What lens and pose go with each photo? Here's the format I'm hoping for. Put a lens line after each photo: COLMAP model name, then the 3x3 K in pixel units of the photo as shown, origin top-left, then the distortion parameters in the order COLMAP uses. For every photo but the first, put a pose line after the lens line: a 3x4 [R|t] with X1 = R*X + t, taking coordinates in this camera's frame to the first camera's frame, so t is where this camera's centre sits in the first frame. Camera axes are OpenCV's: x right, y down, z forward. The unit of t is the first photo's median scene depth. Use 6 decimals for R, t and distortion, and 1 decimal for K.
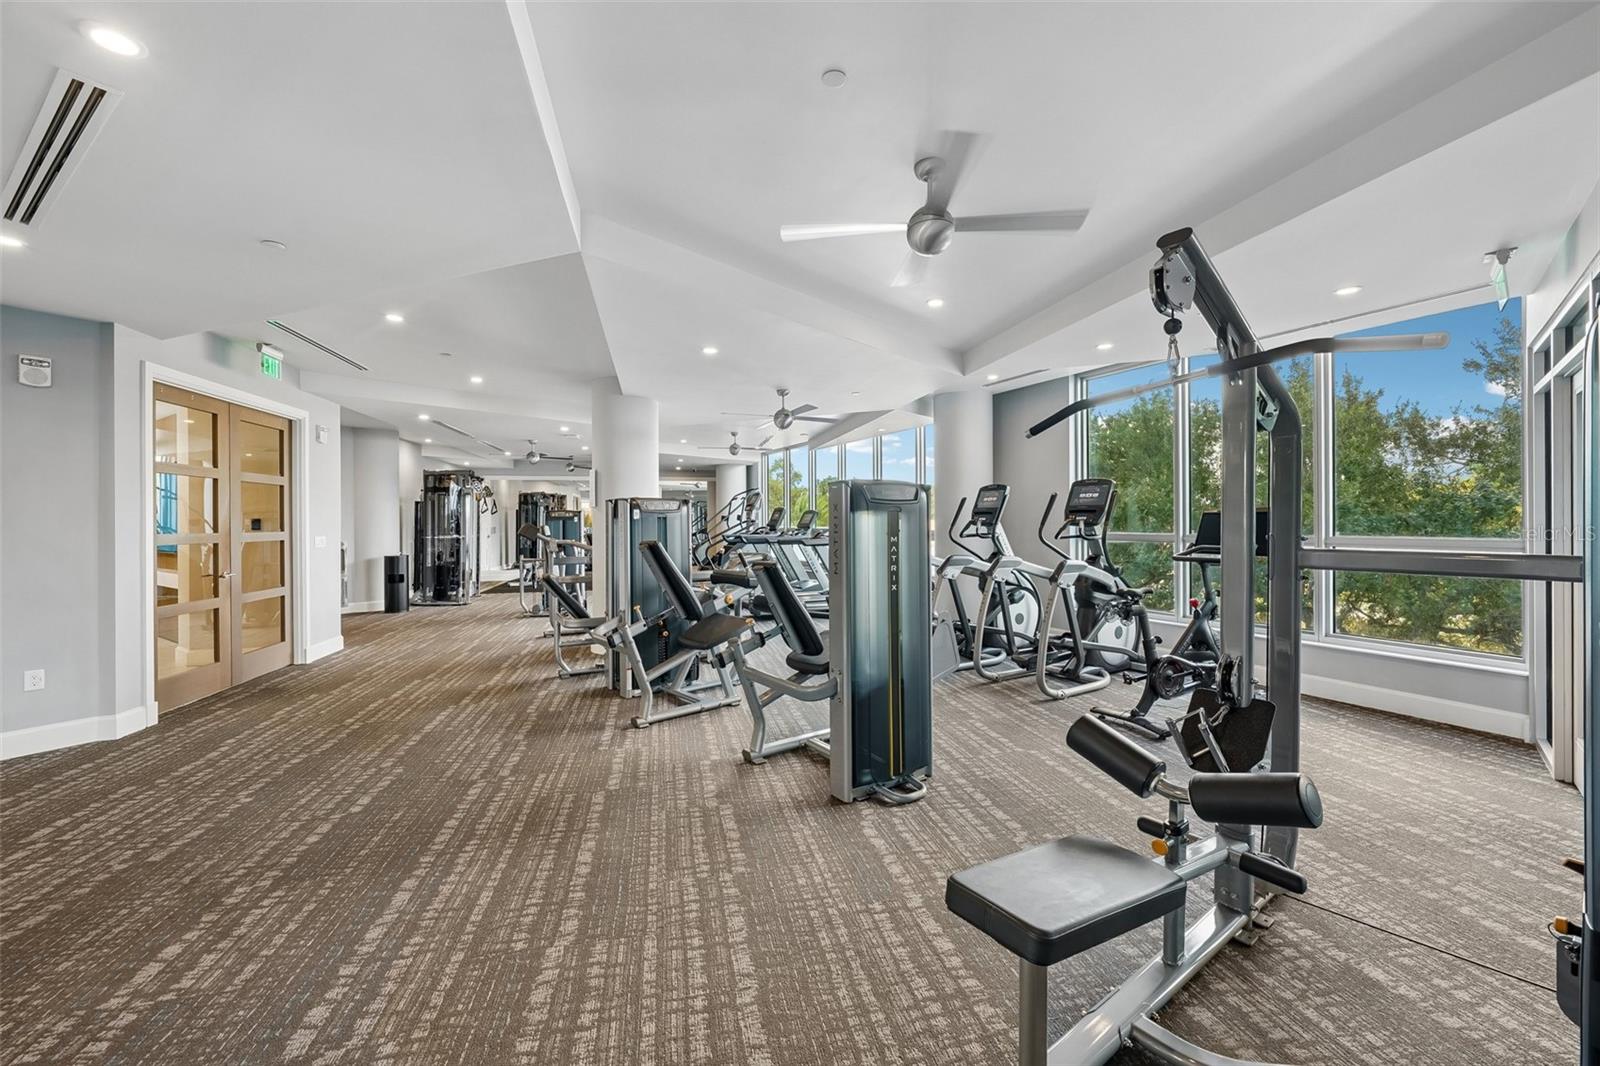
lens RADIAL K [[639.7, 0, 800.7], [0, 639.7, 521.0], [0, 0, 1]] dist [-0.000608, 0.000064]
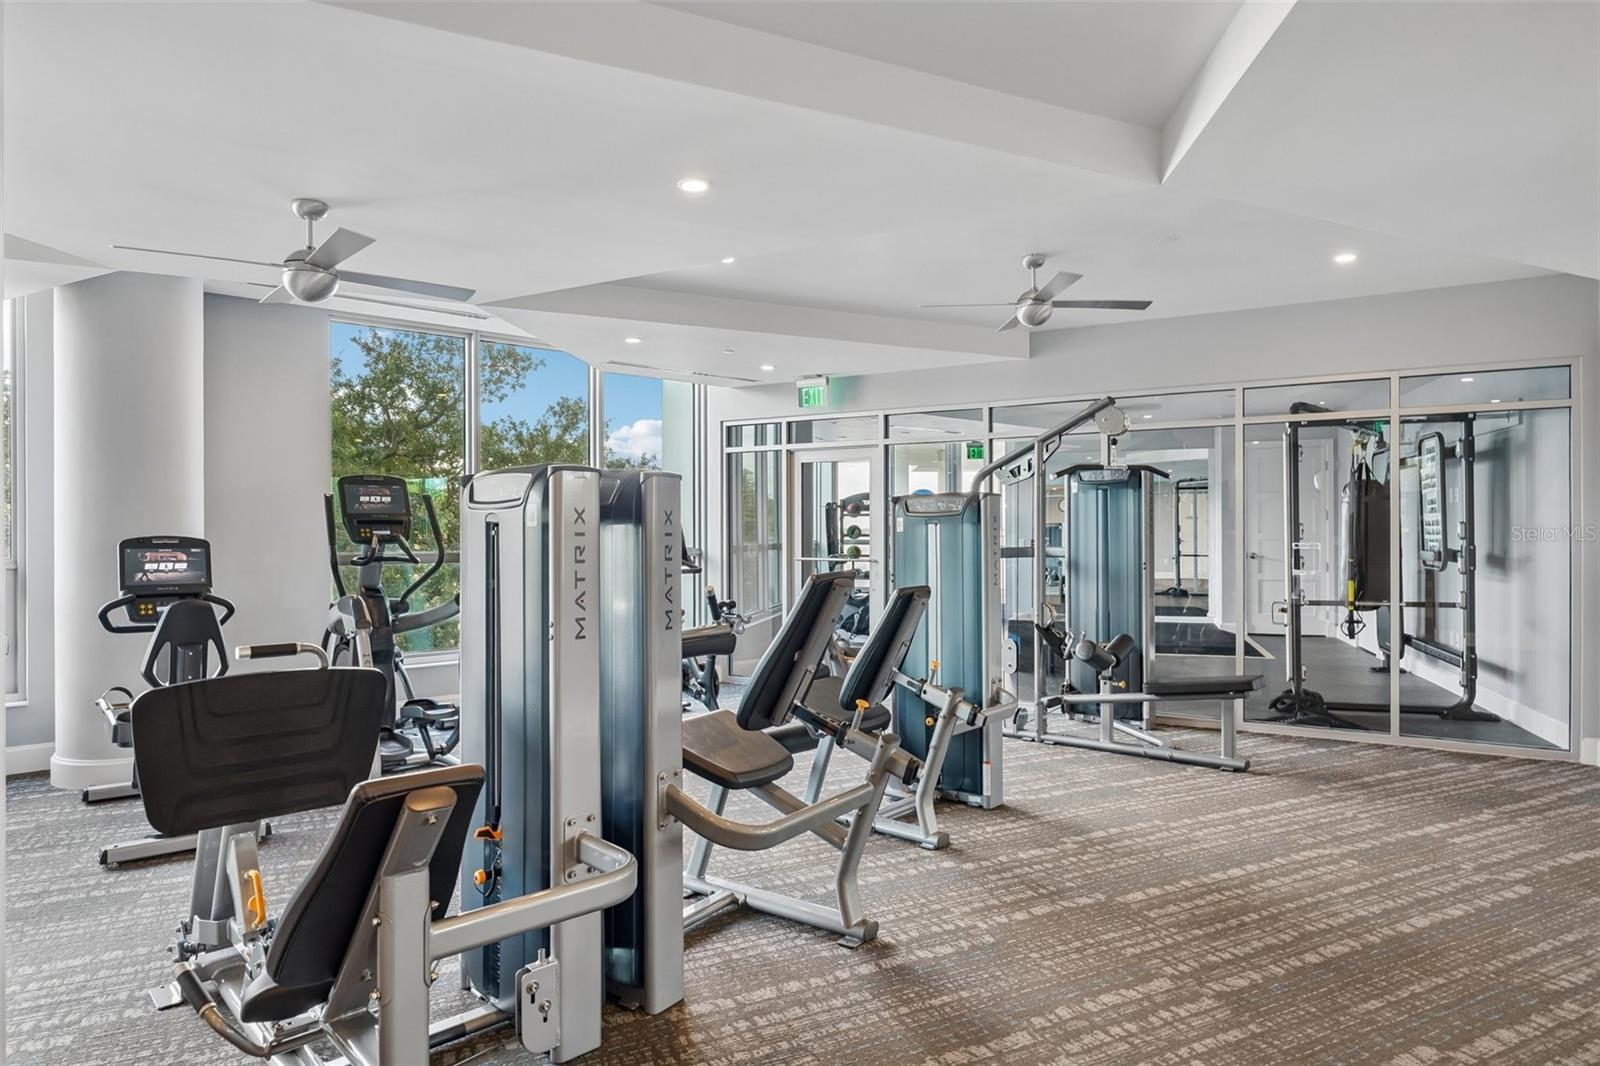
lens RADIAL K [[972.1, 0, 800.4], [0, 972.1, 534.8], [0, 0, 1]] dist [0.001922, -0.000395]
pose [[-0.272561, 0.005666, 0.962122, -1.349592], [0.007459, 0.999965, -0.003776, 0.010084], [-0.962110, 0.006147, -0.272593, 1.736153]]
